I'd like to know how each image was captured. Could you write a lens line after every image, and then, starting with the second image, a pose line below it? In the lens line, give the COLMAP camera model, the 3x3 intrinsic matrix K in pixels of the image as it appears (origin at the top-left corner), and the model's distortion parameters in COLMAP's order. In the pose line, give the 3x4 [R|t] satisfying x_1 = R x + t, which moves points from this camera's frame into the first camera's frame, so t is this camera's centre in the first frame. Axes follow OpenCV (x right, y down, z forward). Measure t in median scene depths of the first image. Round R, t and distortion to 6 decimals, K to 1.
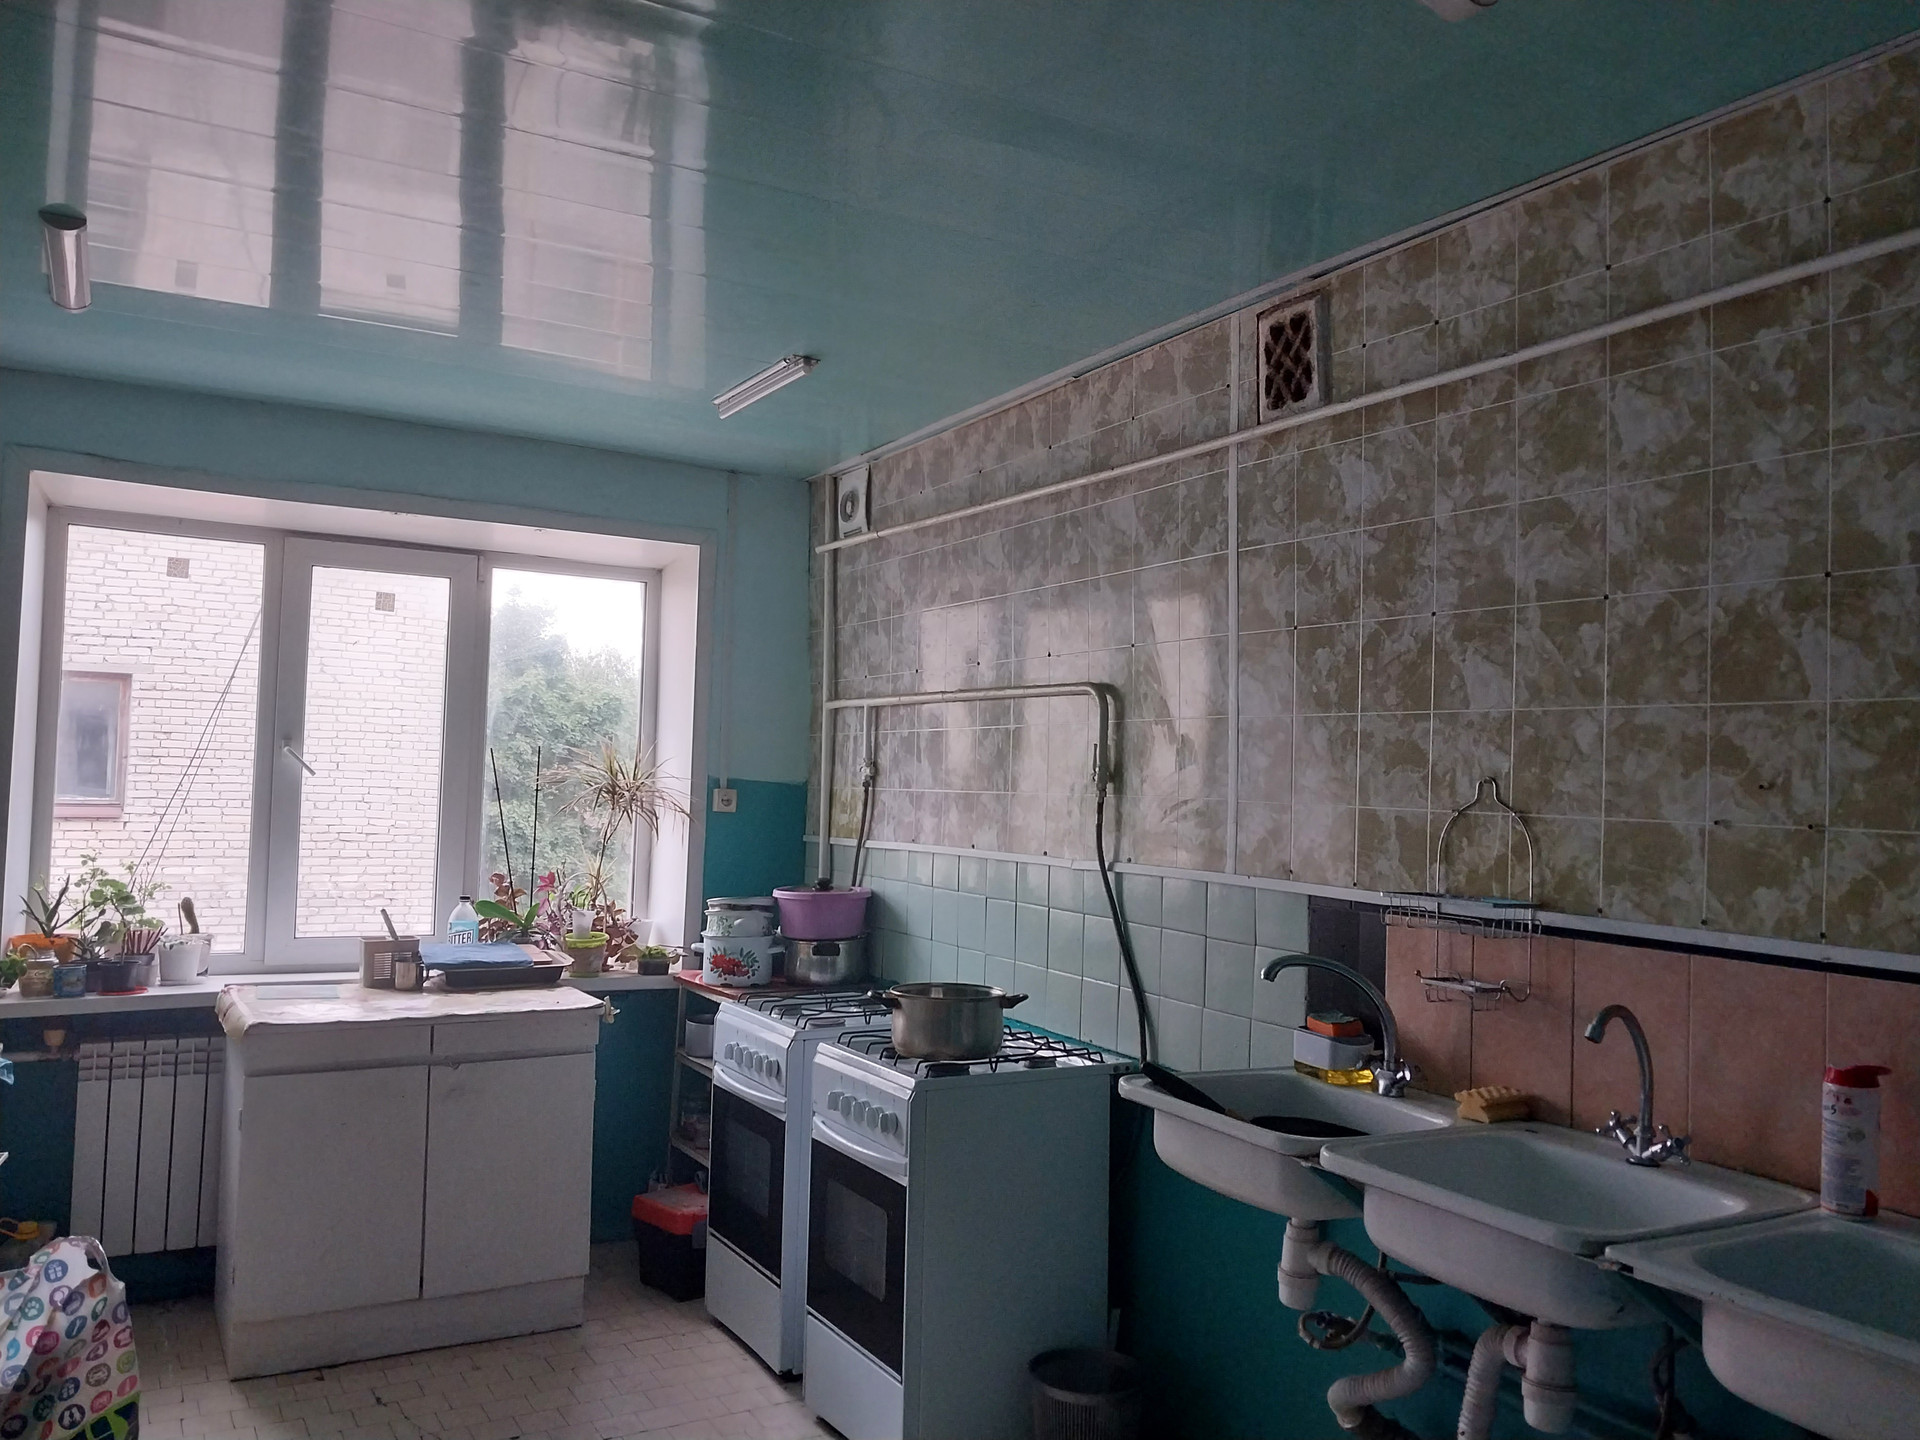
lens RADIAL K [[1514.0, 0, 960.1], [0, 1514.0, 719.0], [0, 0, 1]] dist [0.069303, -0.091981]
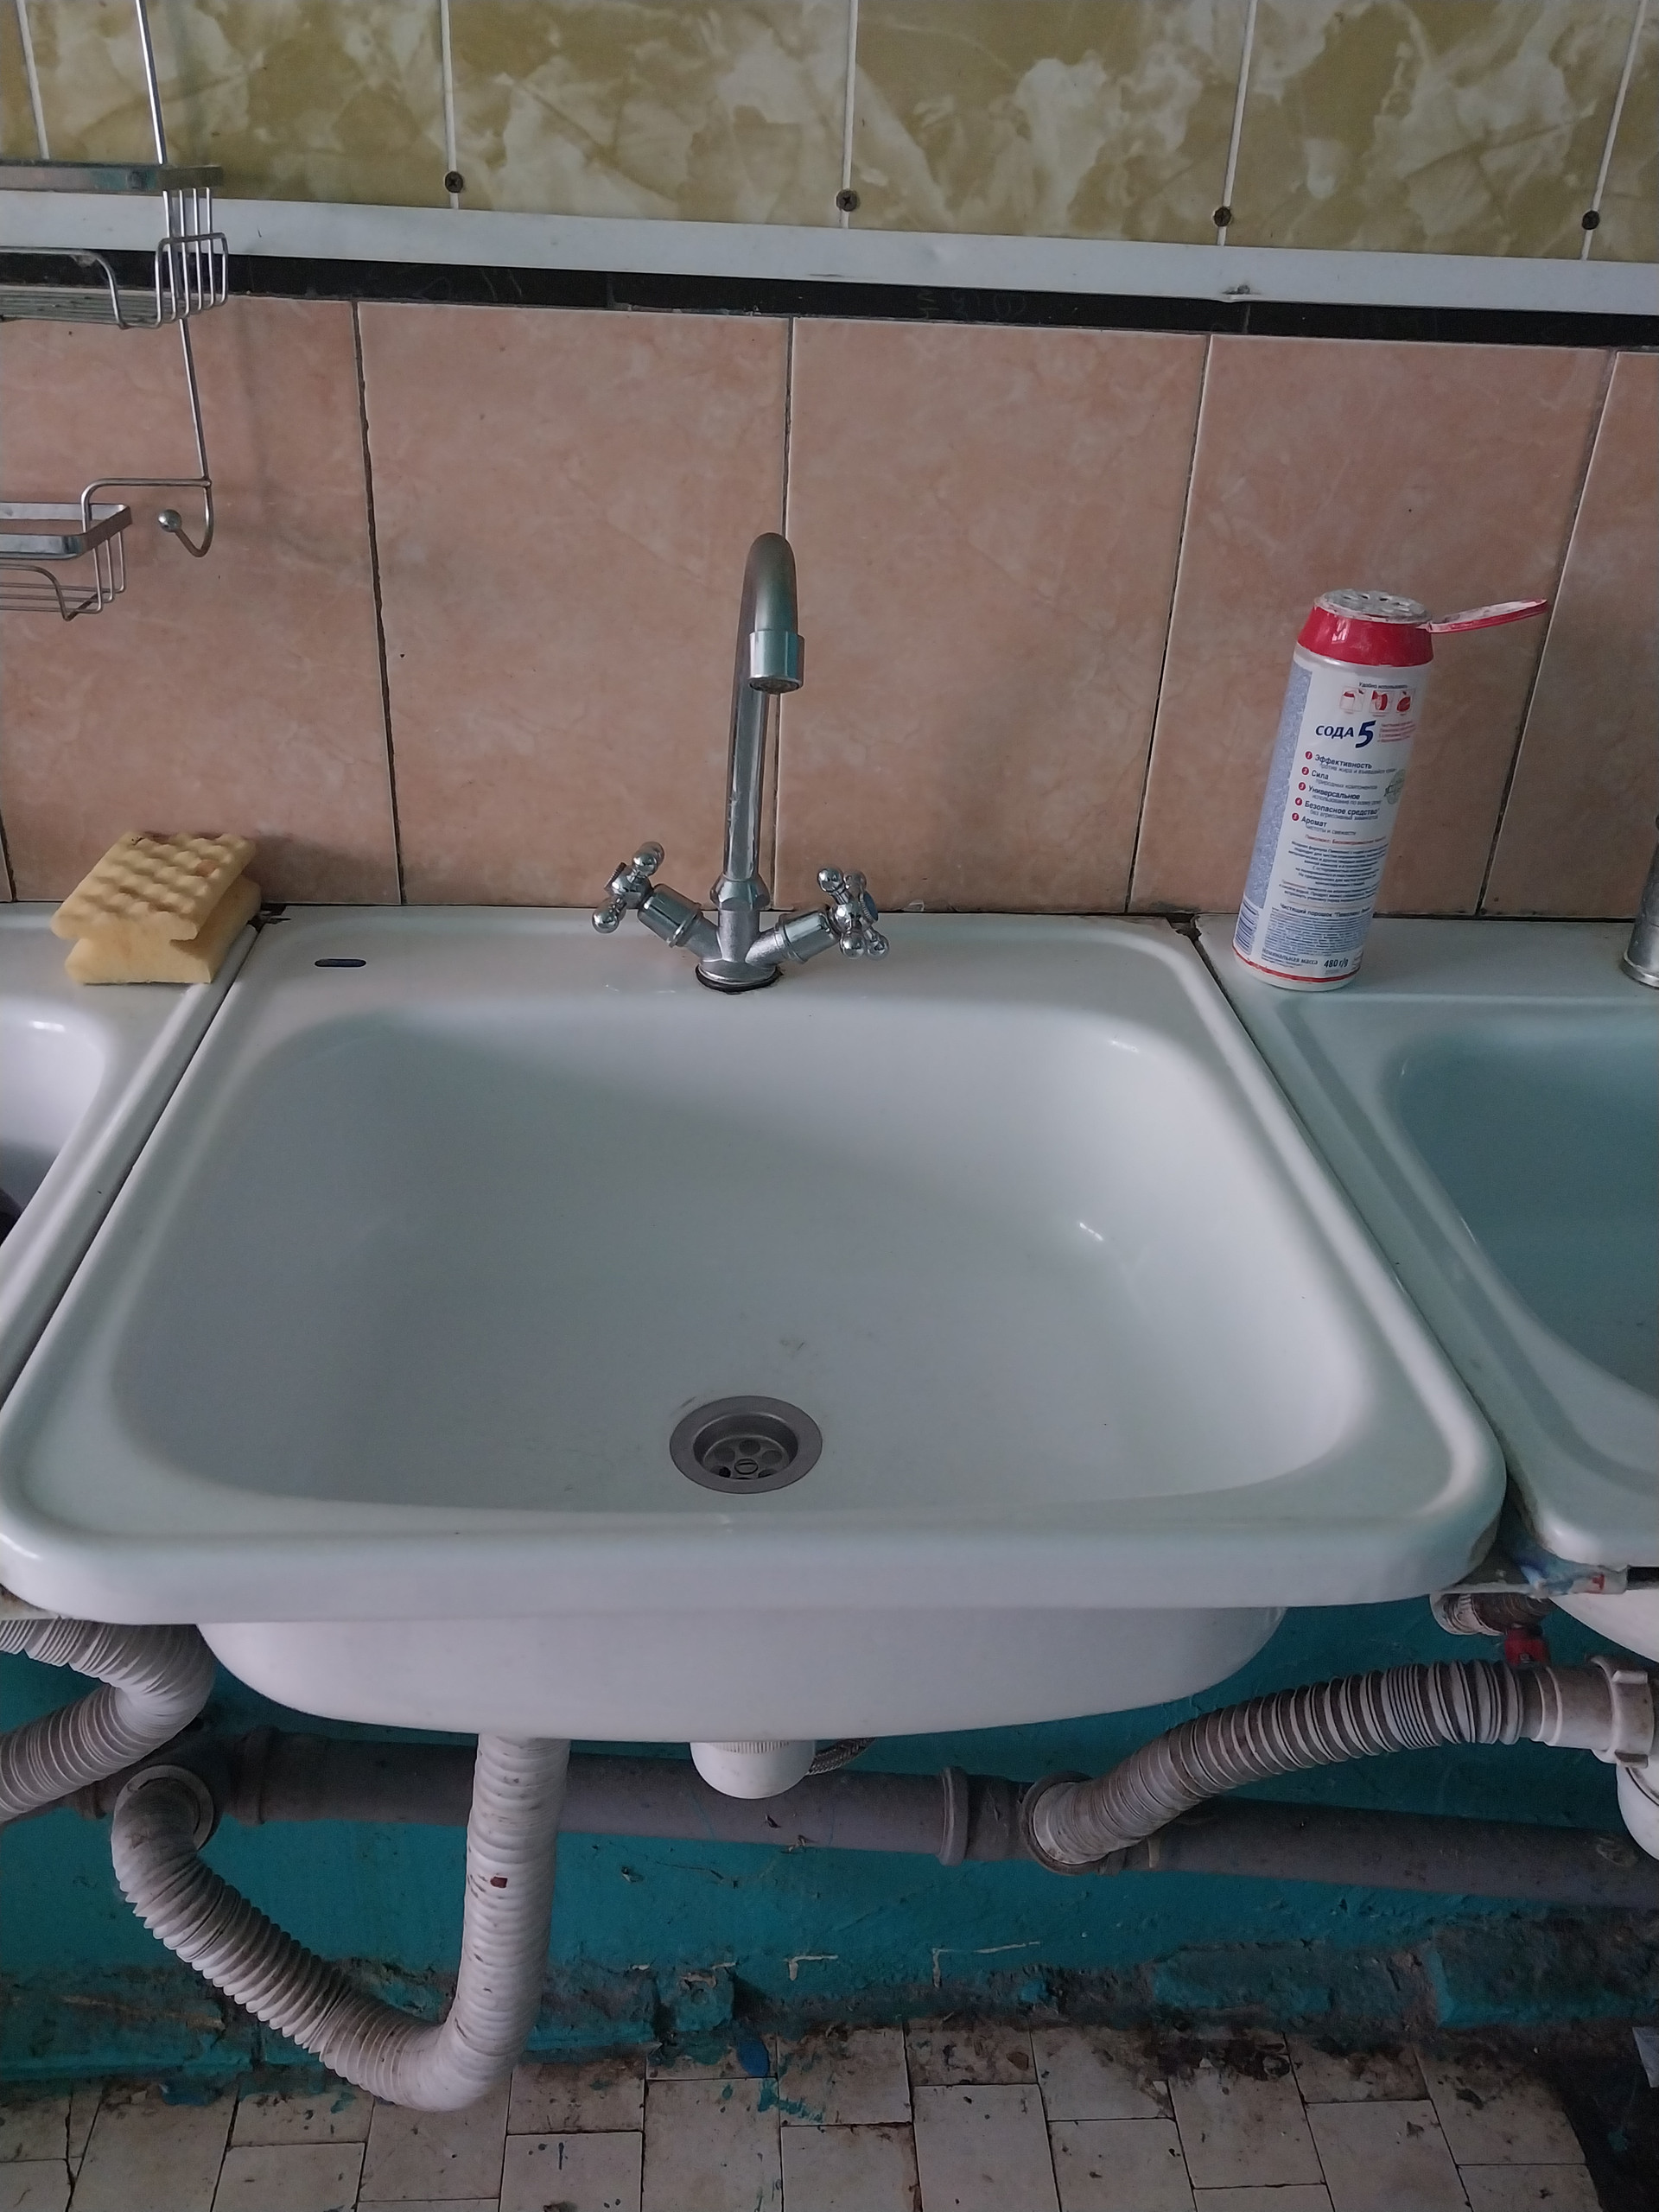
lens RADIAL K [[1744.3, 0, 822.6], [0, 1744.3, 1104.3], [0, 0, 1]] dist [0.069303, -0.091981]
pose [[0.437621, -0.443412, 0.782224, 0.122214], [-0.059243, 0.853840, 0.517153, 0.104193], [-0.897206, -0.272658, 0.347389, 0.827293]]
